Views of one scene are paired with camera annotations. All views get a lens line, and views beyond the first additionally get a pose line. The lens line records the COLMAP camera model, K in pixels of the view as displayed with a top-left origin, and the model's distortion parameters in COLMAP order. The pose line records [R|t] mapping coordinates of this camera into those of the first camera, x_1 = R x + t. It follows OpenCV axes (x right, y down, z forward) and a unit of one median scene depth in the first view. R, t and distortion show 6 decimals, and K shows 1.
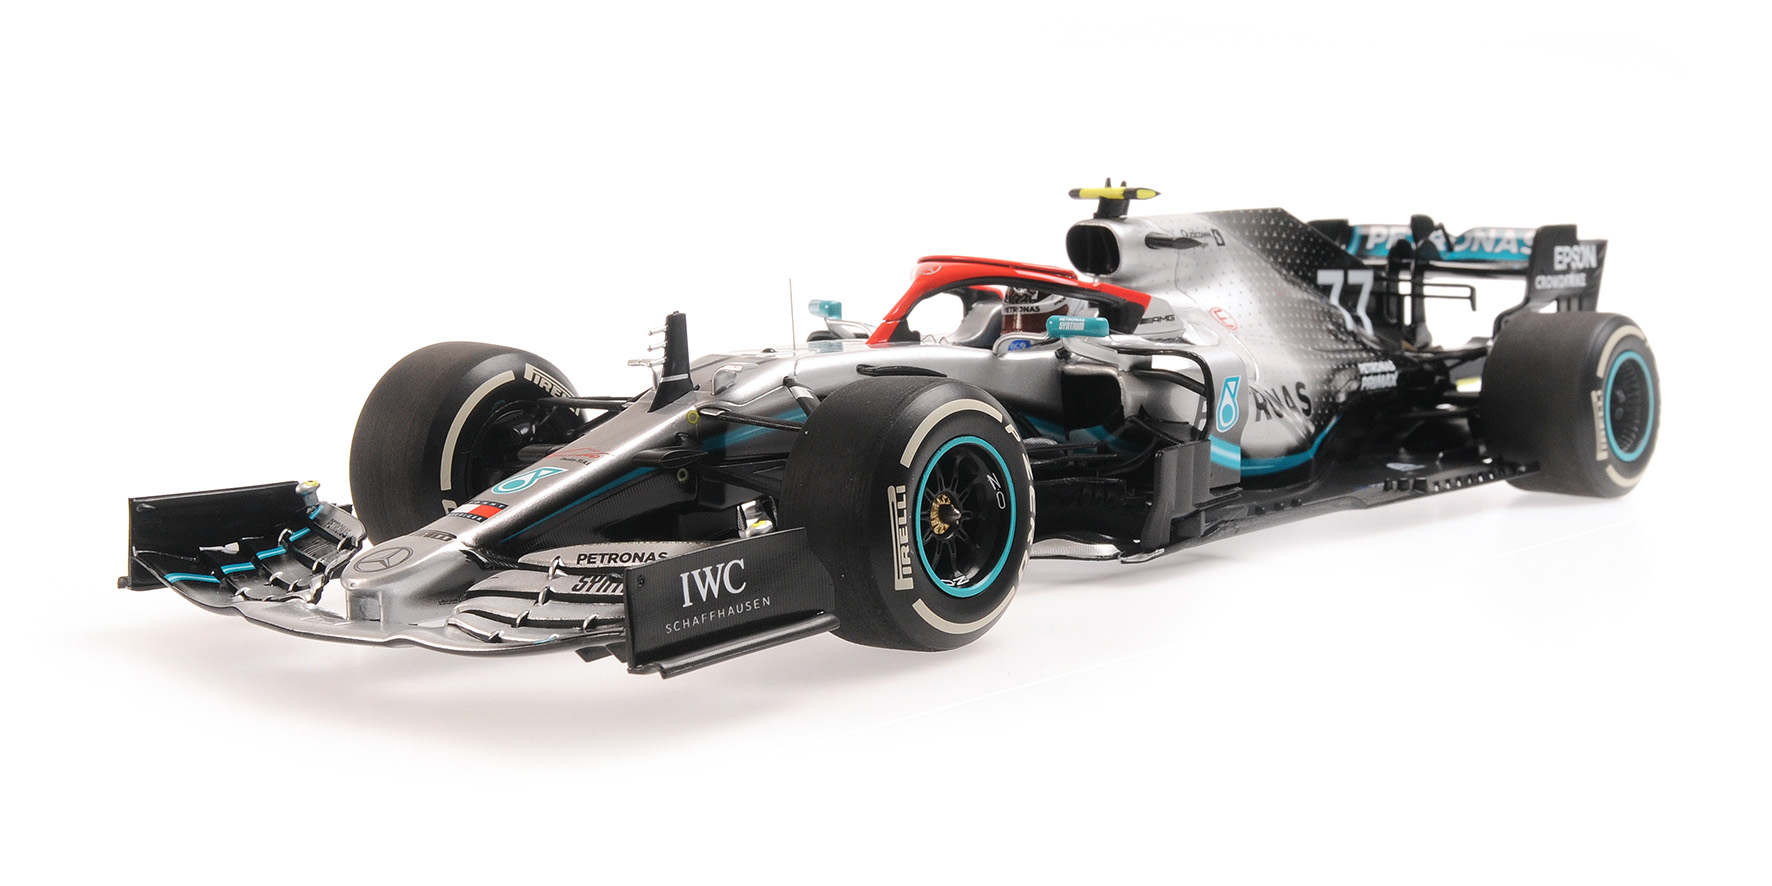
lens RADIAL K [[2525.2, 0, 886.0], [0, 2525.2, 443.0], [0, 0, 1]] dist [-0.017488, -0.024253]
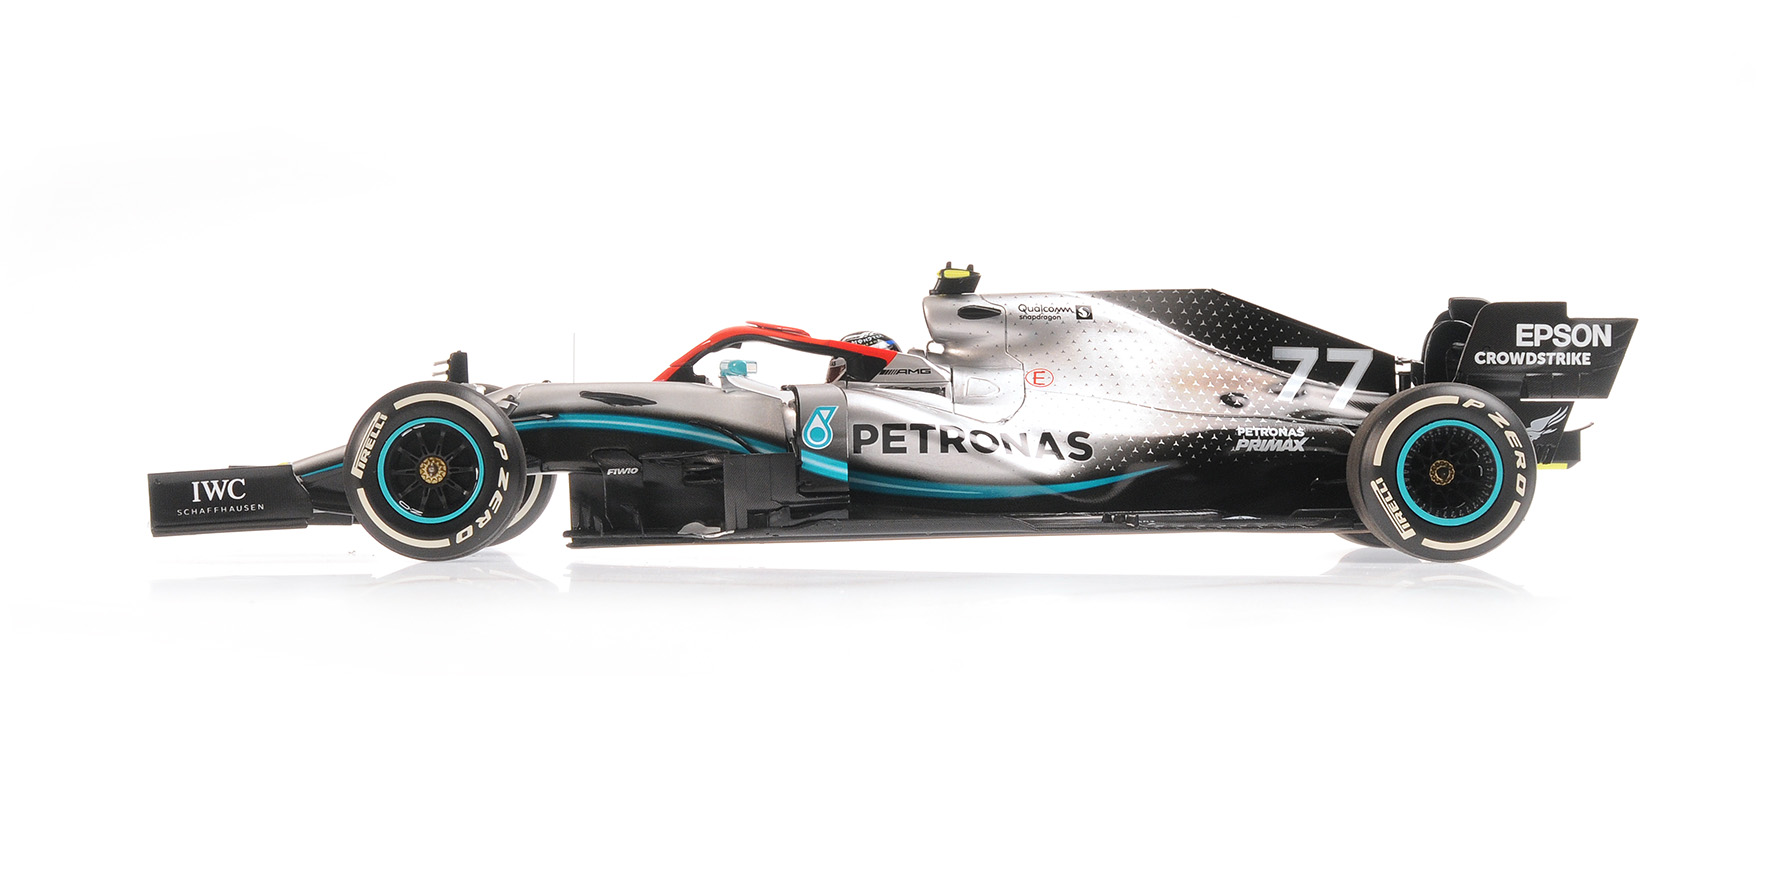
lens RADIAL K [[3674.2, 0, 886.0], [0, 3674.2, 443.0], [0, 0, 1]] dist [0.051493, 0.025142]
pose [[0.644428, 0.004361, -0.764653, 1.572390], [-0.081583, 0.994668, -0.063083, 0.107070], [0.760301, 0.103035, 0.641347, -0.176974]]
